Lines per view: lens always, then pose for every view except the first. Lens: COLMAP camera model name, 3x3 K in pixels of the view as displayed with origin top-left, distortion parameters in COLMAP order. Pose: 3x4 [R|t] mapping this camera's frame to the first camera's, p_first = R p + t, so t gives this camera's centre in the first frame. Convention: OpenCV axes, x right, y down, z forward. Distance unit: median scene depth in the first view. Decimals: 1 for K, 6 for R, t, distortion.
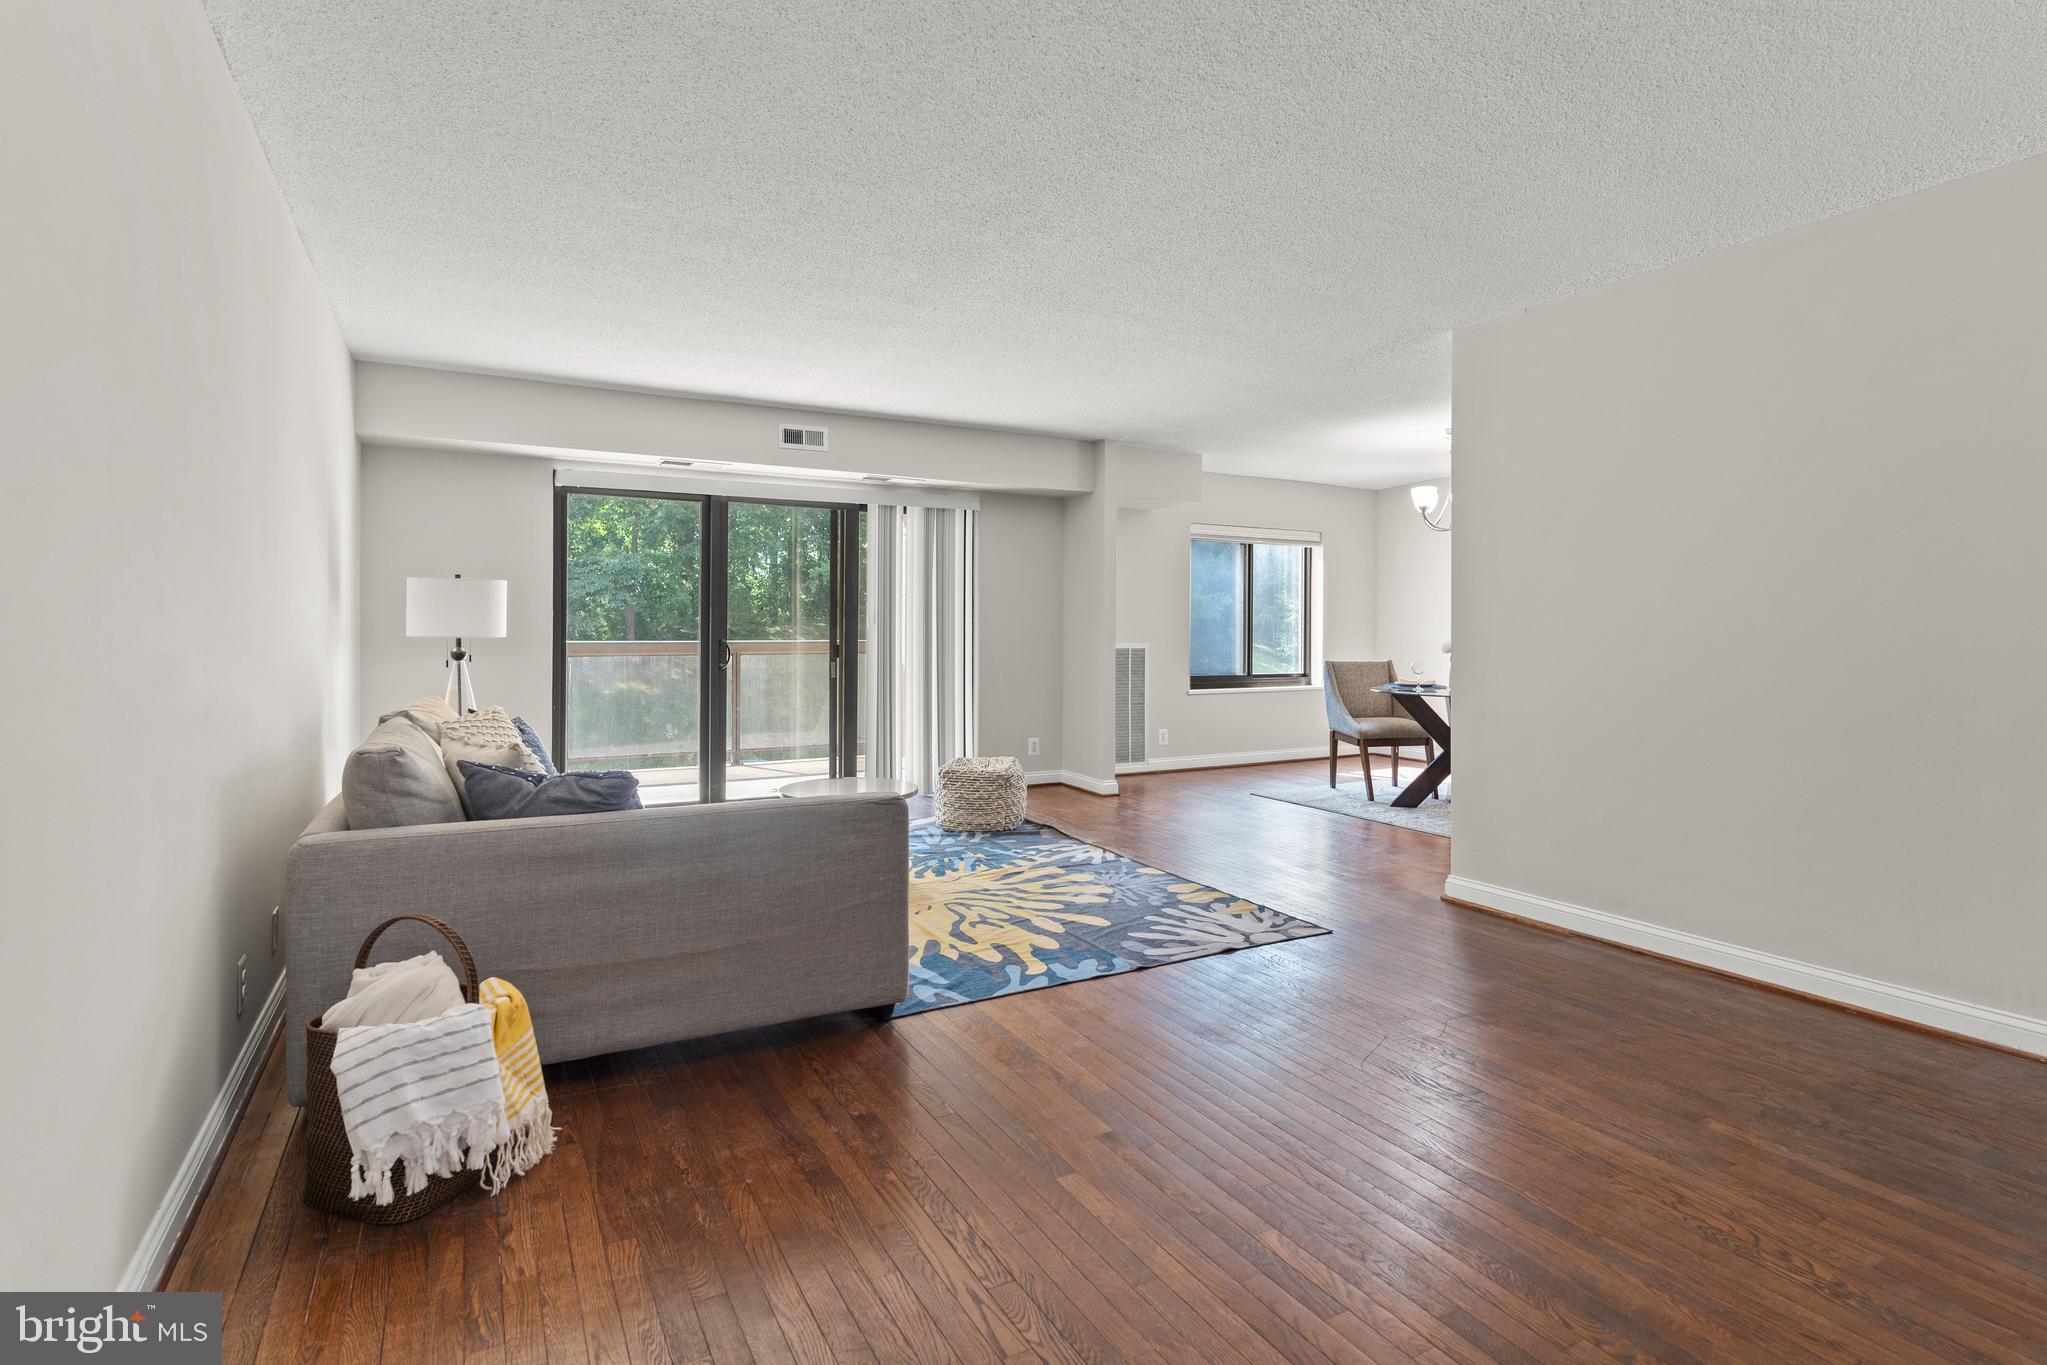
lens RADIAL K [[1000.8, 0, 997.1], [0, 1000.8, 632.3], [0, 0, 1]] dist [0.002336, 0.000259]
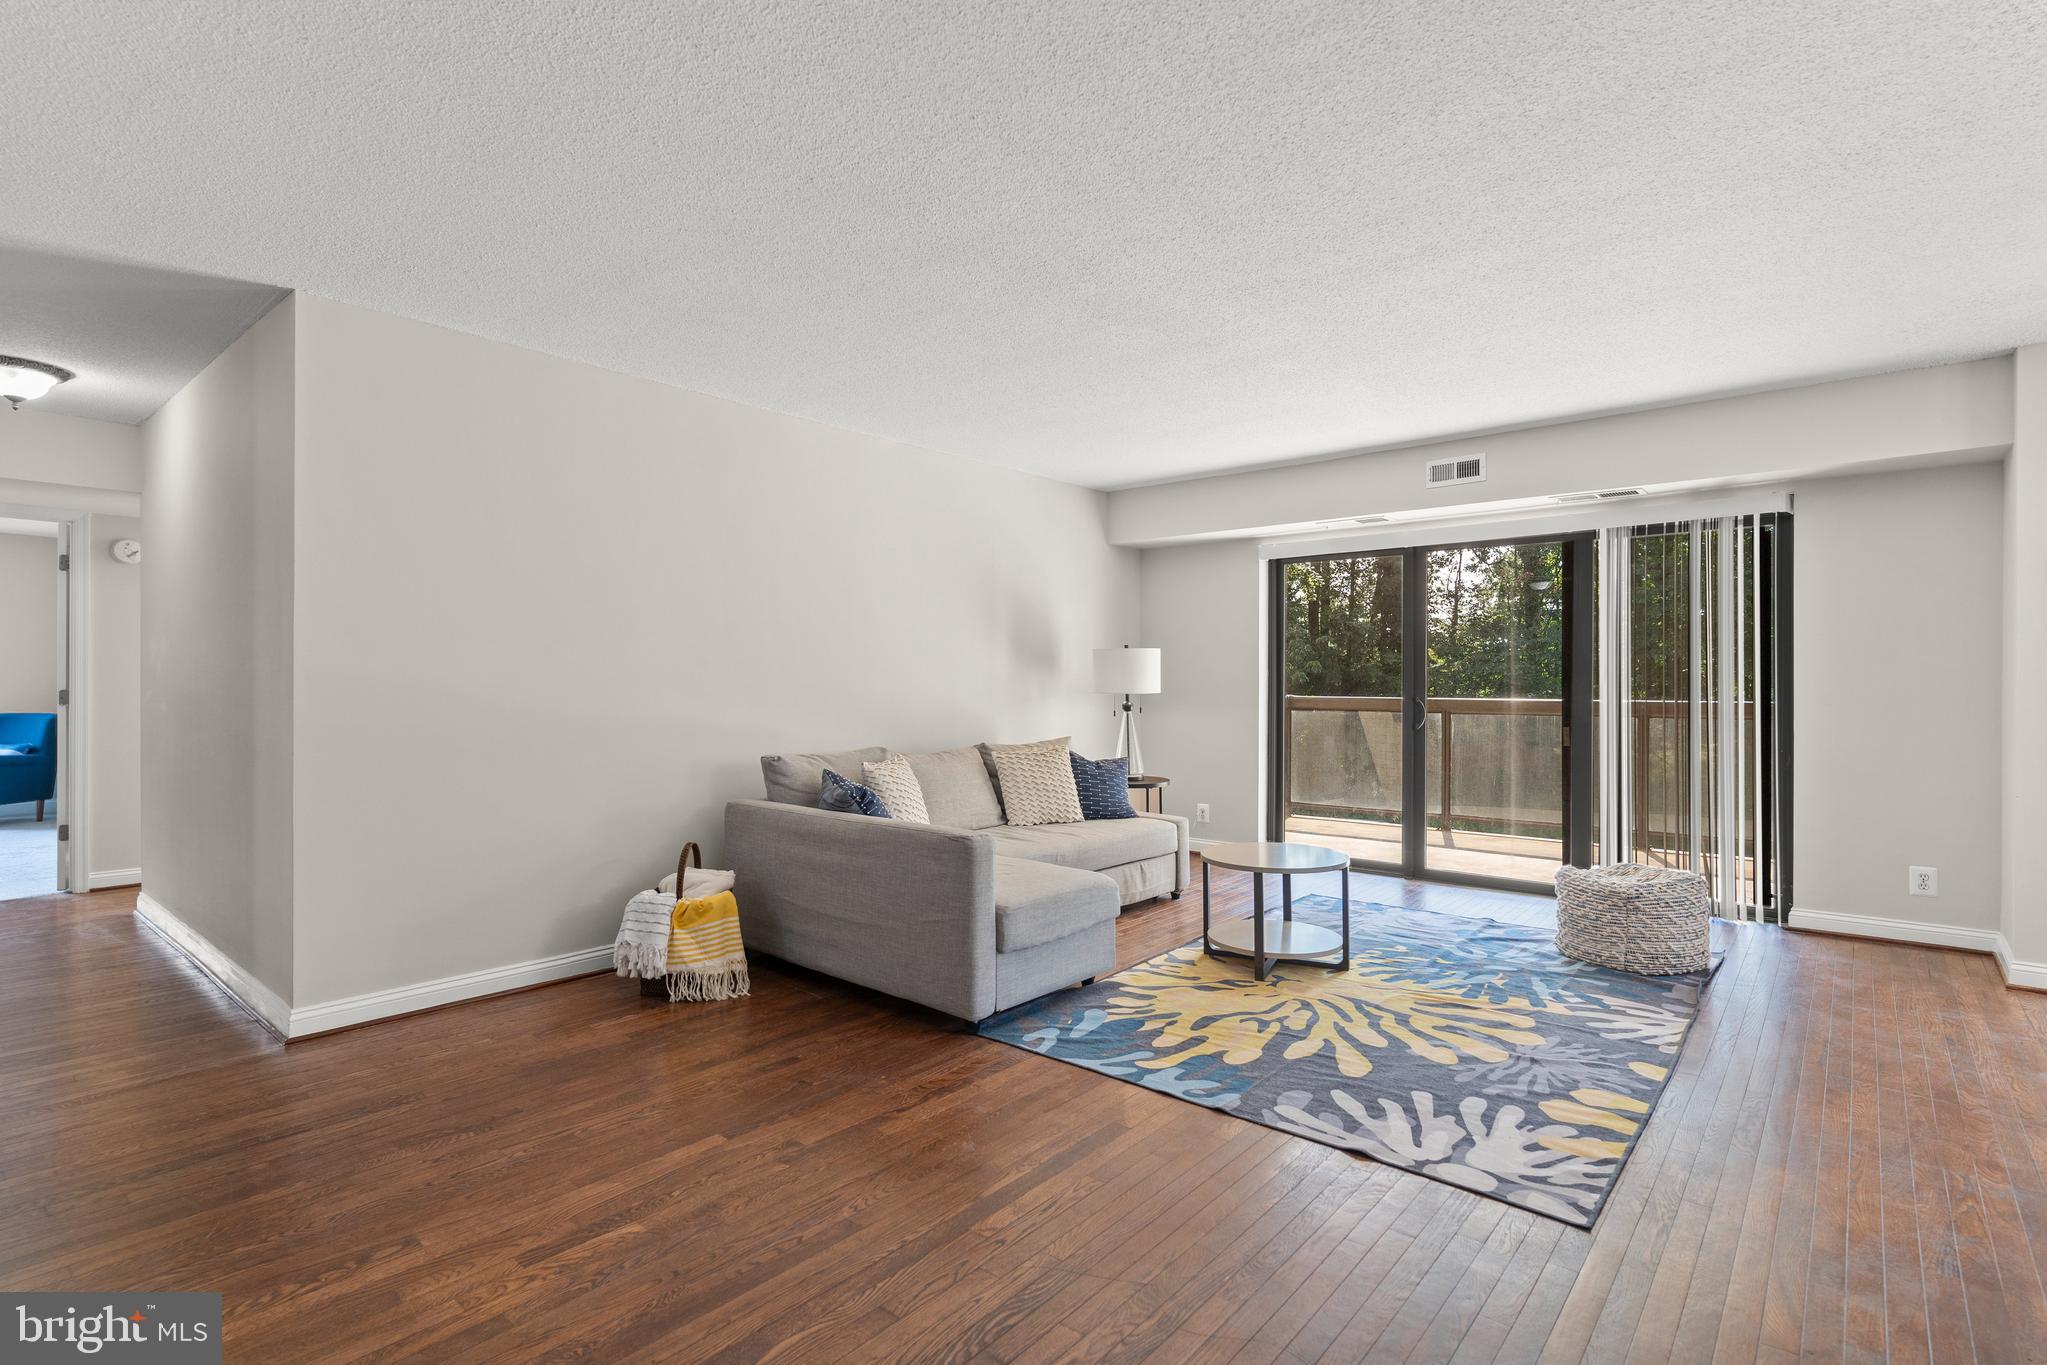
lens RADIAL K [[979.9, 0, 1016.0], [0, 979.9, 678.5], [0, 0, 1]] dist [0.000036, 0.000250]
pose [[0.361465, -0.006352, -0.932364, 0.576429], [-0.002323, 0.999968, -0.007713, -0.004039], [0.932383, 0.004954, 0.361438, 0.392440]]
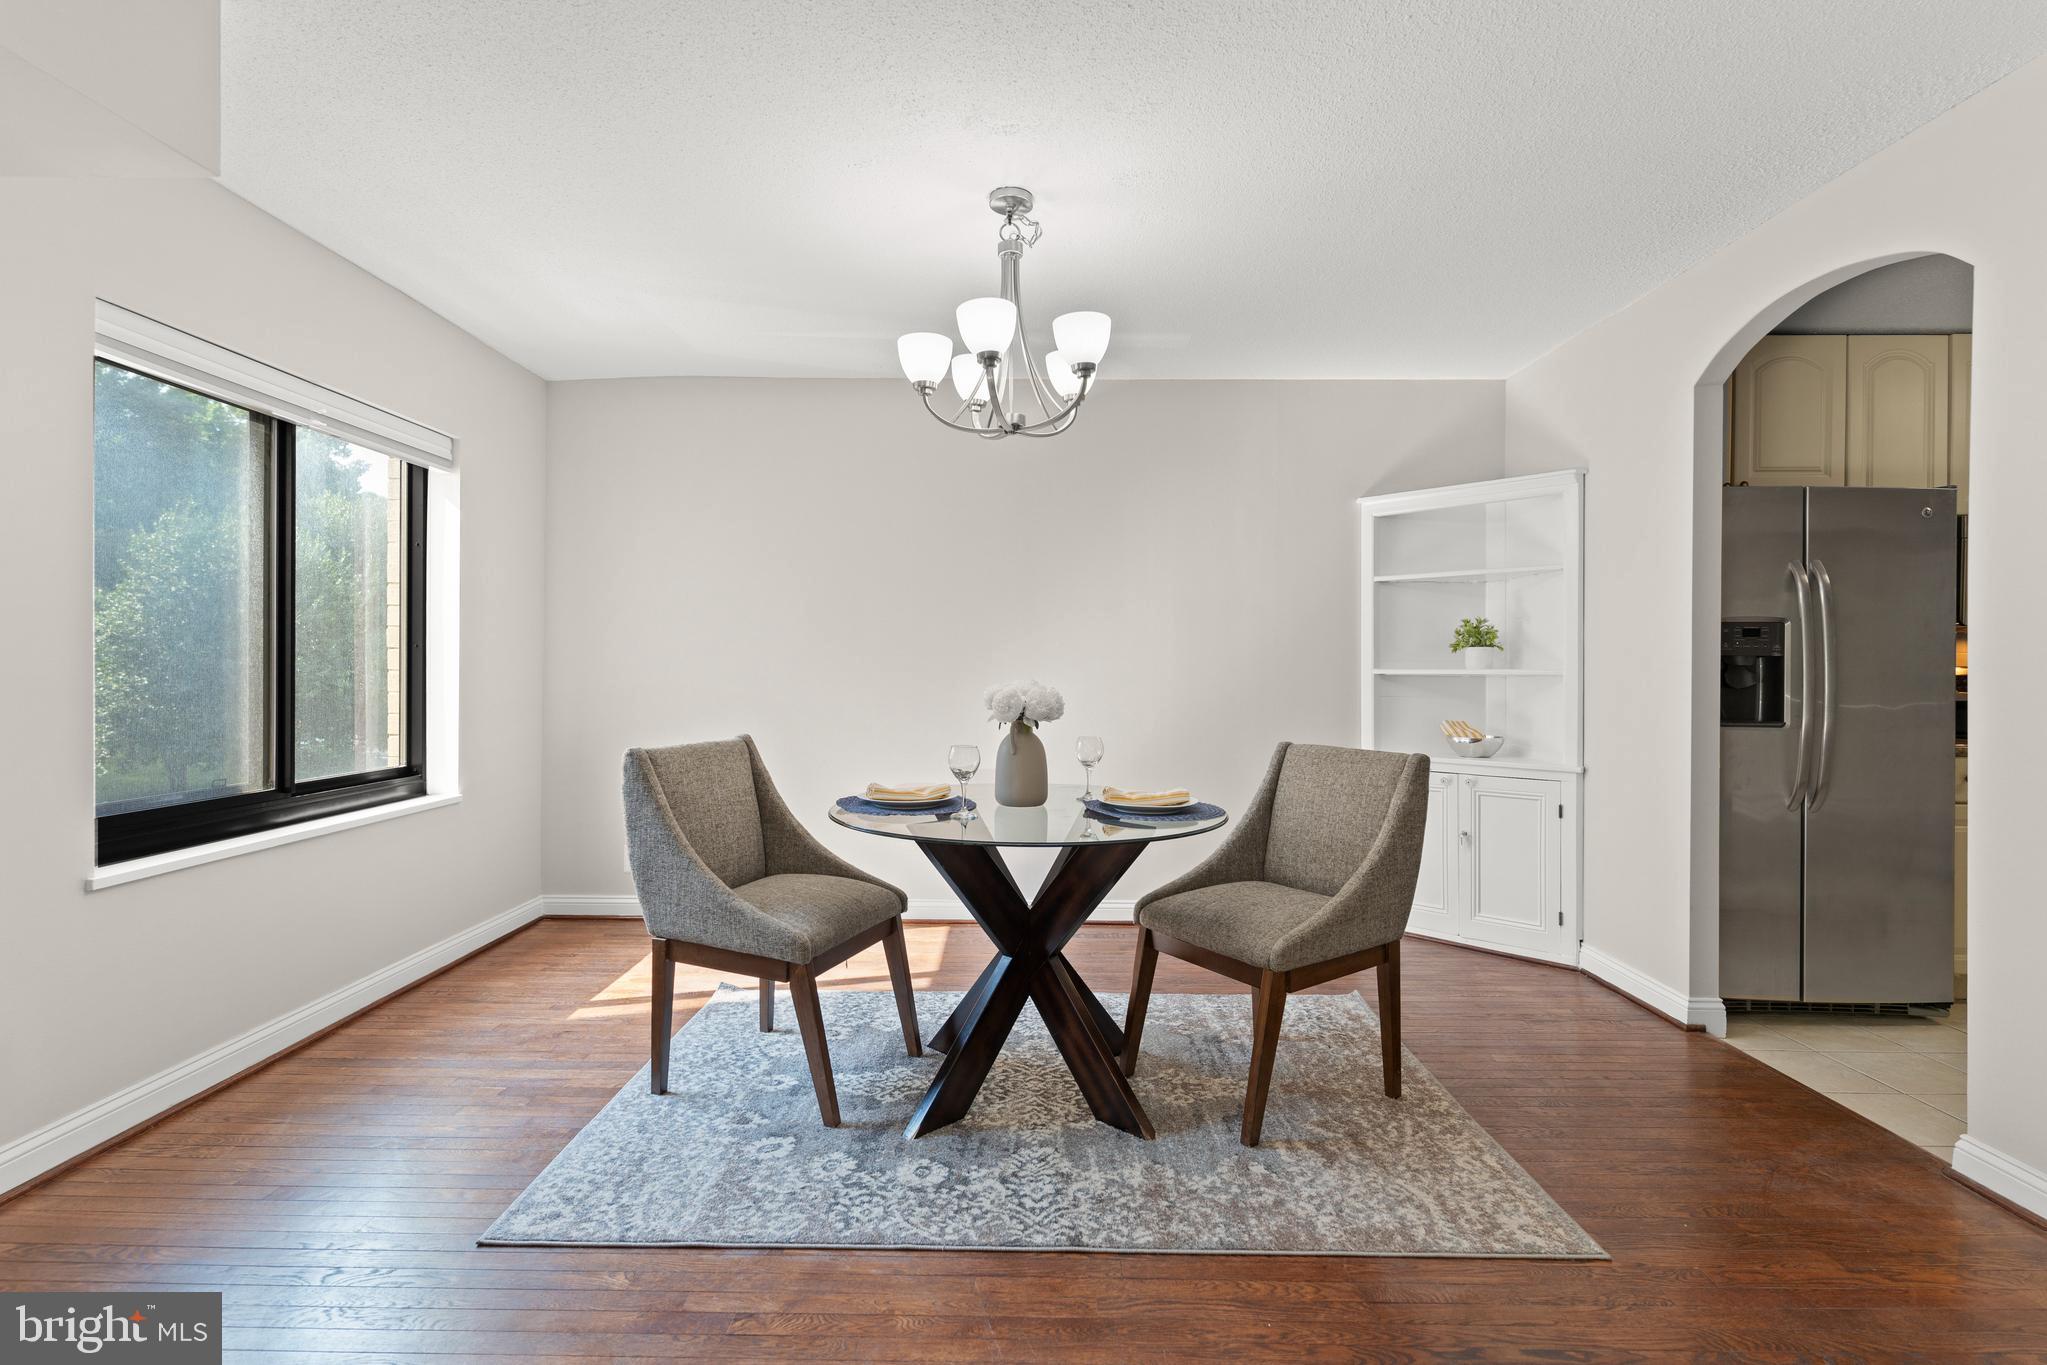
lens RADIAL K [[991.6, 0, 1019.3], [0, 991.6, 669.9], [0, 0, 1]] dist [0.000042, 0.000372]
pose [[0.478893, -0.004347, 0.877862, 0.113461], [0.000394, 0.999989, 0.004737, -0.003224], [-0.877873, -0.001923, 0.478890, 1.040259]]
